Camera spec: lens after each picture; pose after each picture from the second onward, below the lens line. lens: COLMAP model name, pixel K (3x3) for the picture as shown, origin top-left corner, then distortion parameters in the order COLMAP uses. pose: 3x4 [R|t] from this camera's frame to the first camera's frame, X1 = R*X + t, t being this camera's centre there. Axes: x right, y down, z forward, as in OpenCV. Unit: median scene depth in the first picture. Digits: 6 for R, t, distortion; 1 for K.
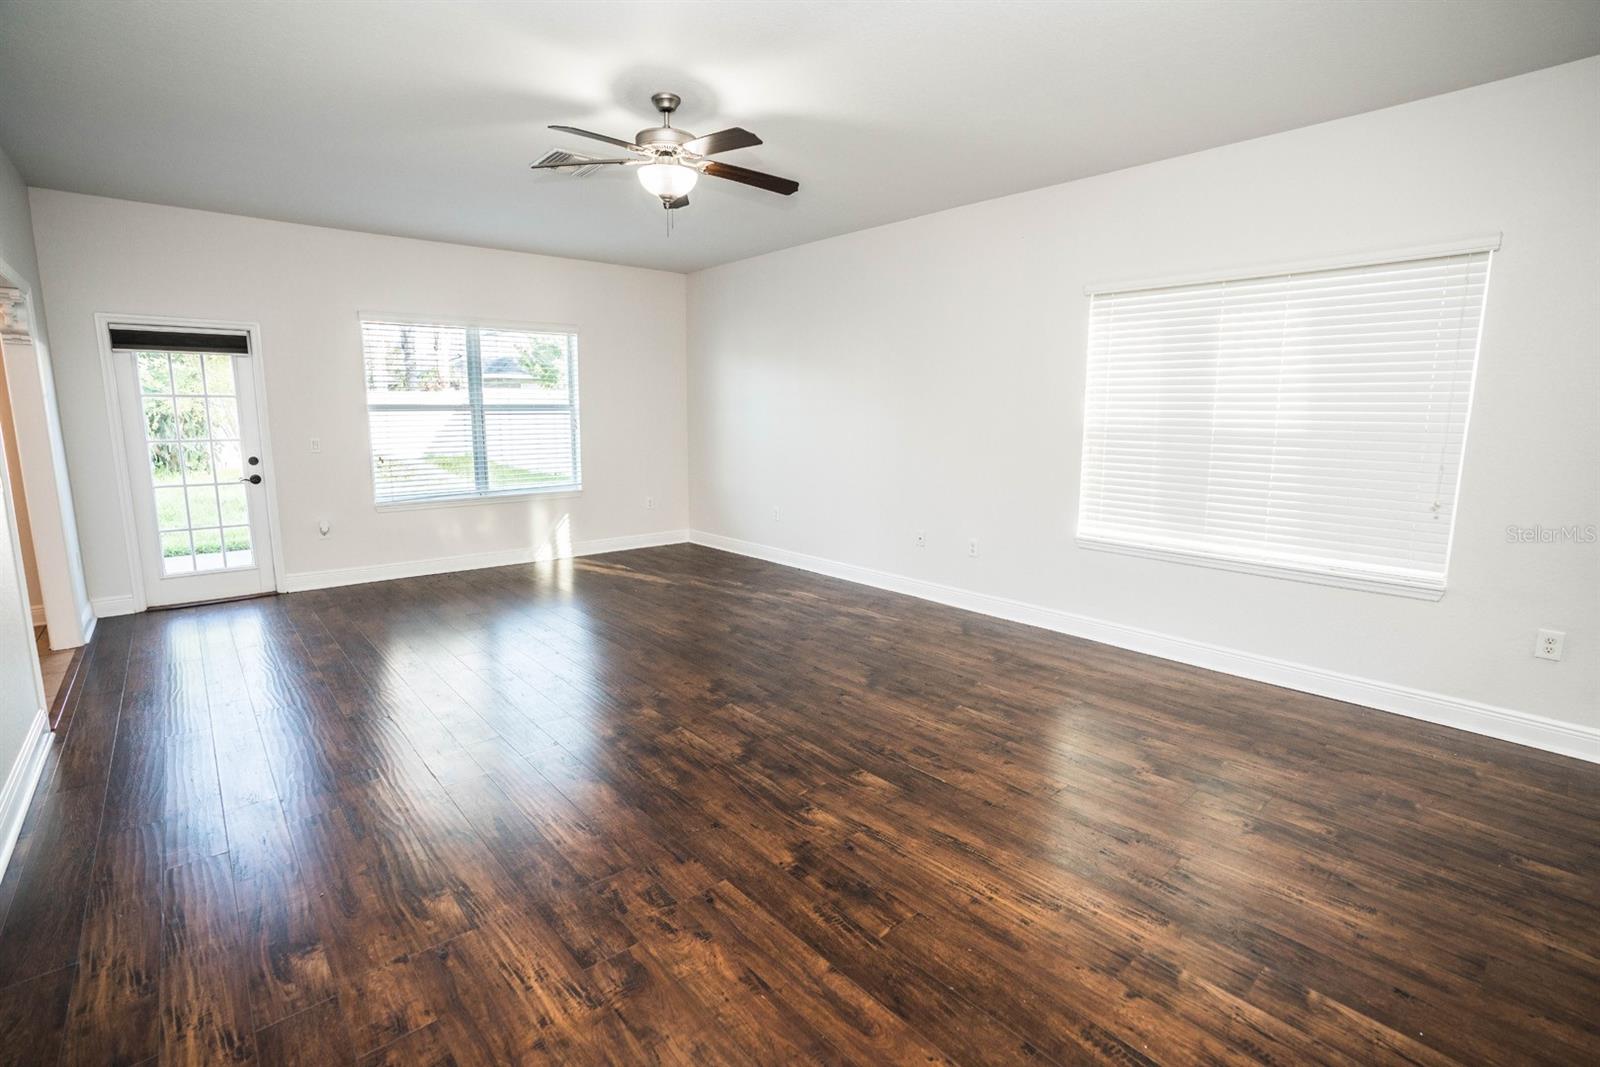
lens RADIAL K [[750.5, 0, 800.1], [0, 750.5, 532.6], [0, 0, 1]] dist [-0.056193, 0.014548]
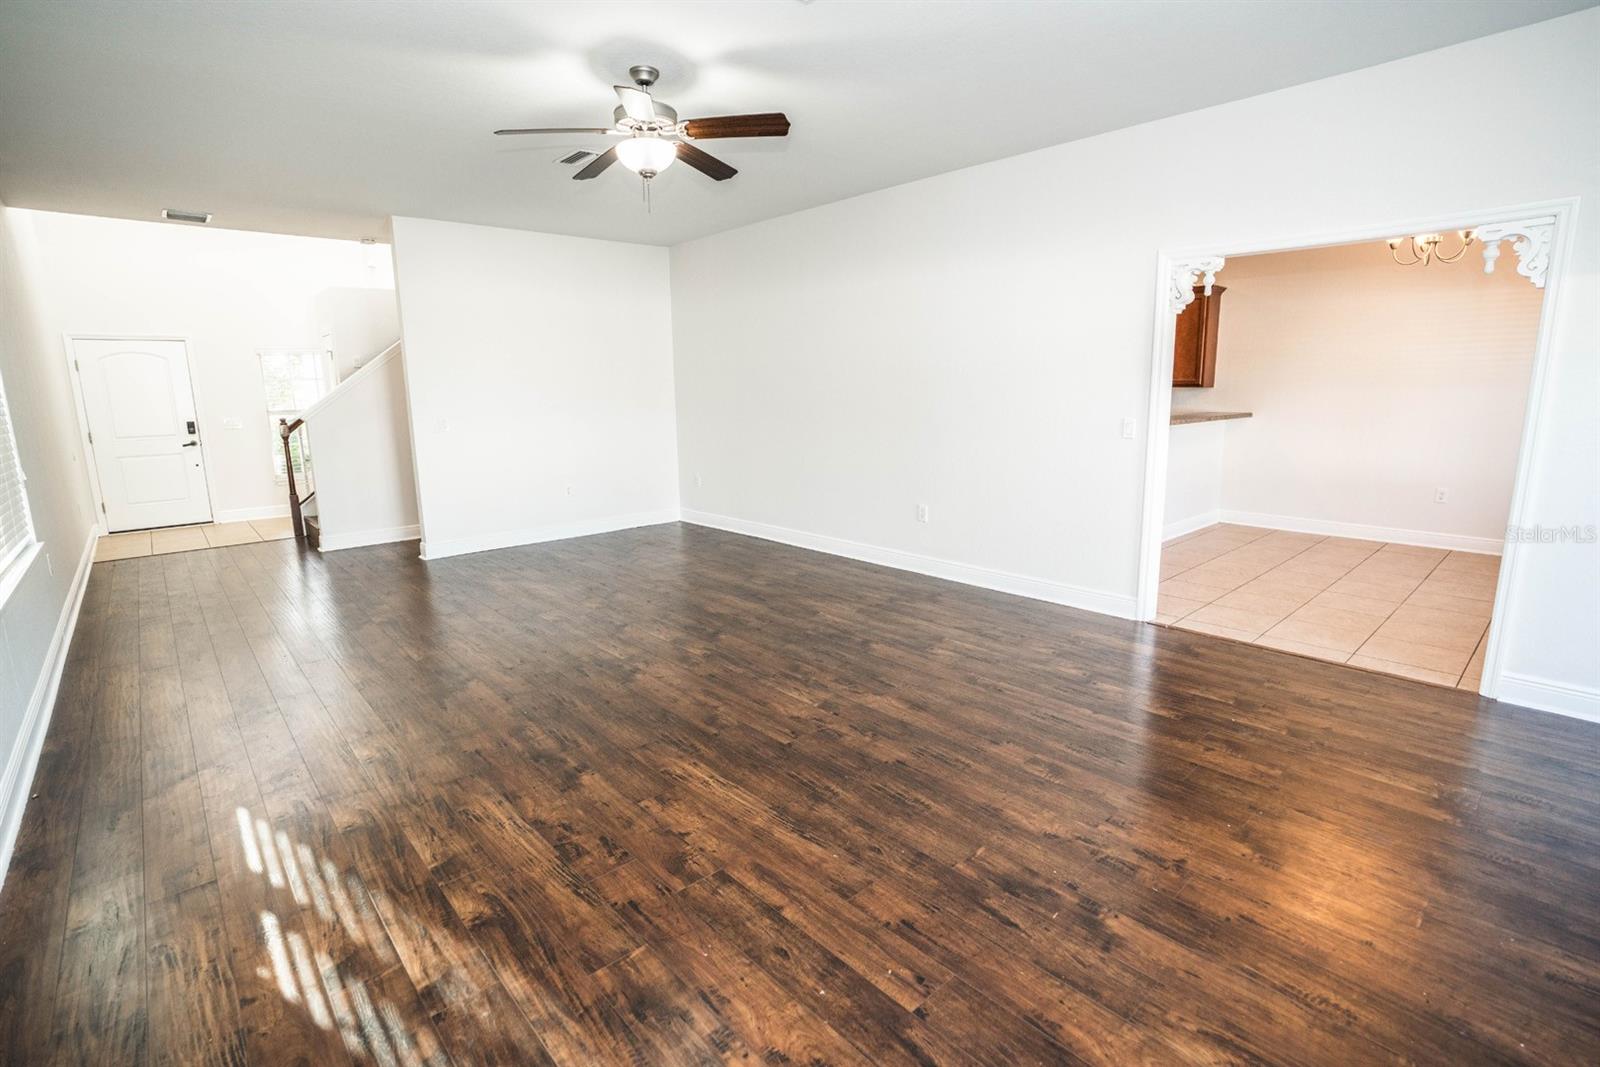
lens RADIAL K [[750.5, 0, 797.1], [0, 750.5, 533.0], [0, 0, 1]] dist [-0.056193, 0.014548]
pose [[-0.999815, 0.013613, -0.013625, -0.317782], [0.007985, 0.936737, 0.349942, -0.305056], [0.017527, 0.349768, -0.936672, 1.849177]]
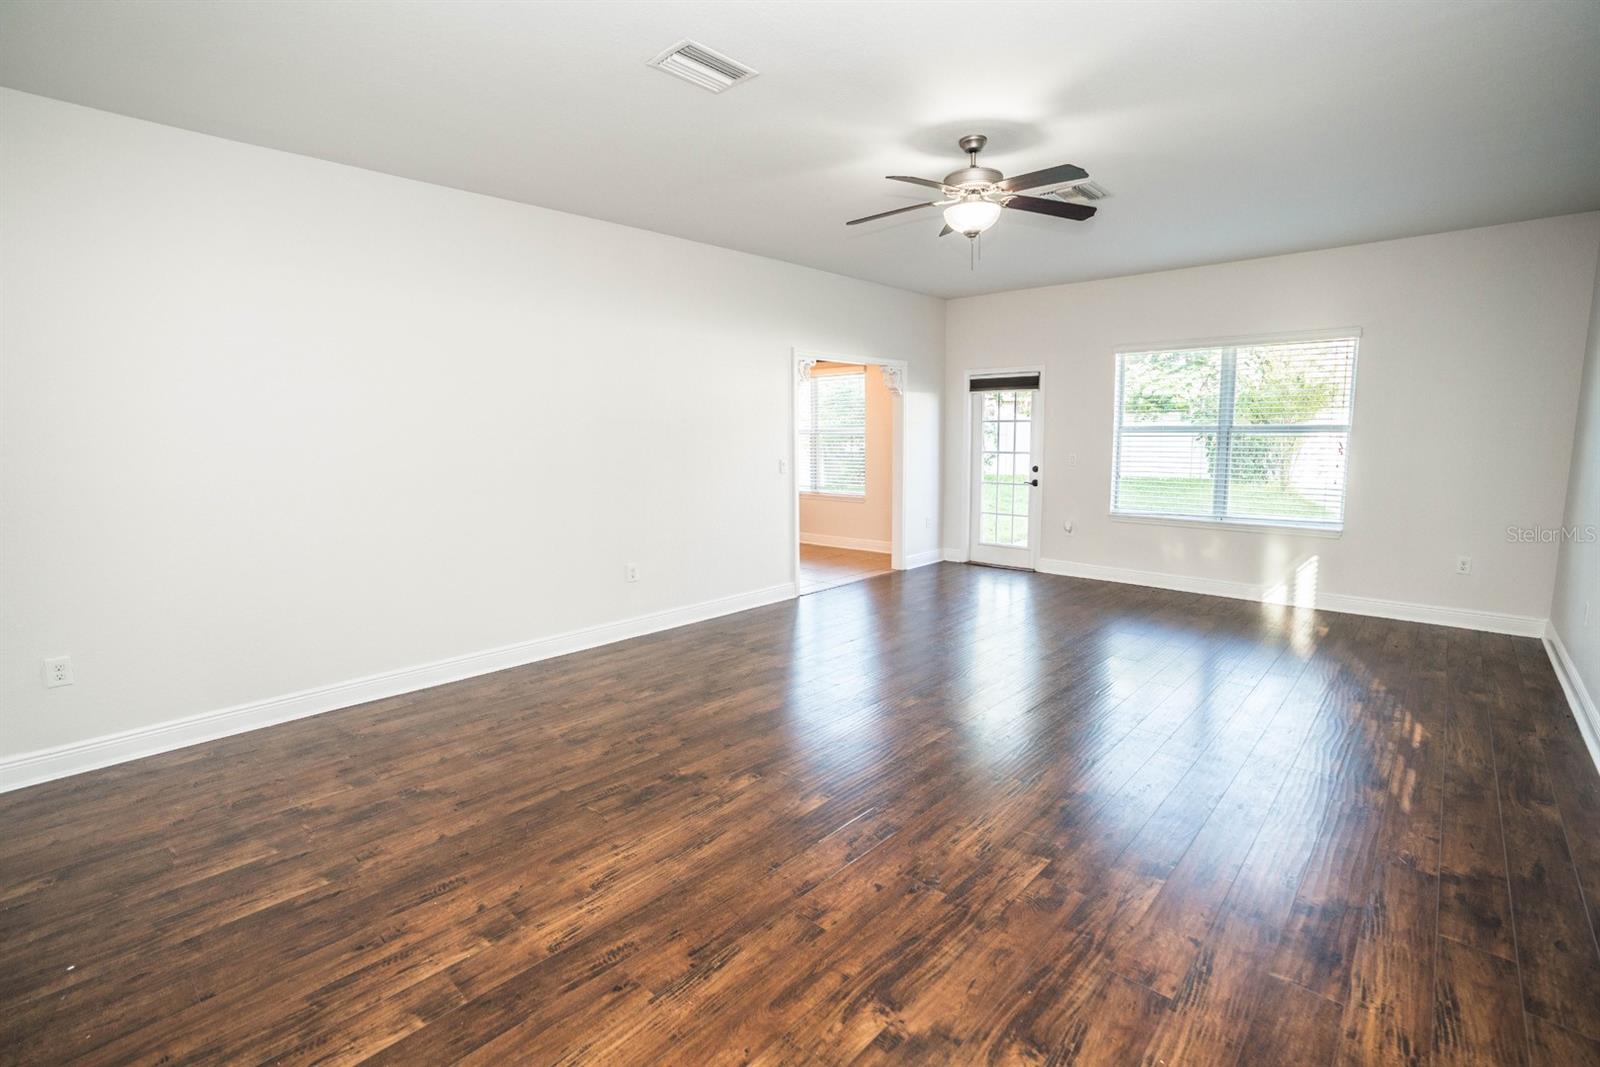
lens RADIAL K [[750.5, 0, 803.4], [0, 750.5, 537.2], [0, 0, 1]] dist [-0.056193, 0.014548]
pose [[0.085222, 0.134512, -0.987240, 1.197915], [-0.149044, 0.981418, 0.120853, -0.161597], [0.985151, 0.136843, 0.103687, 0.957721]]
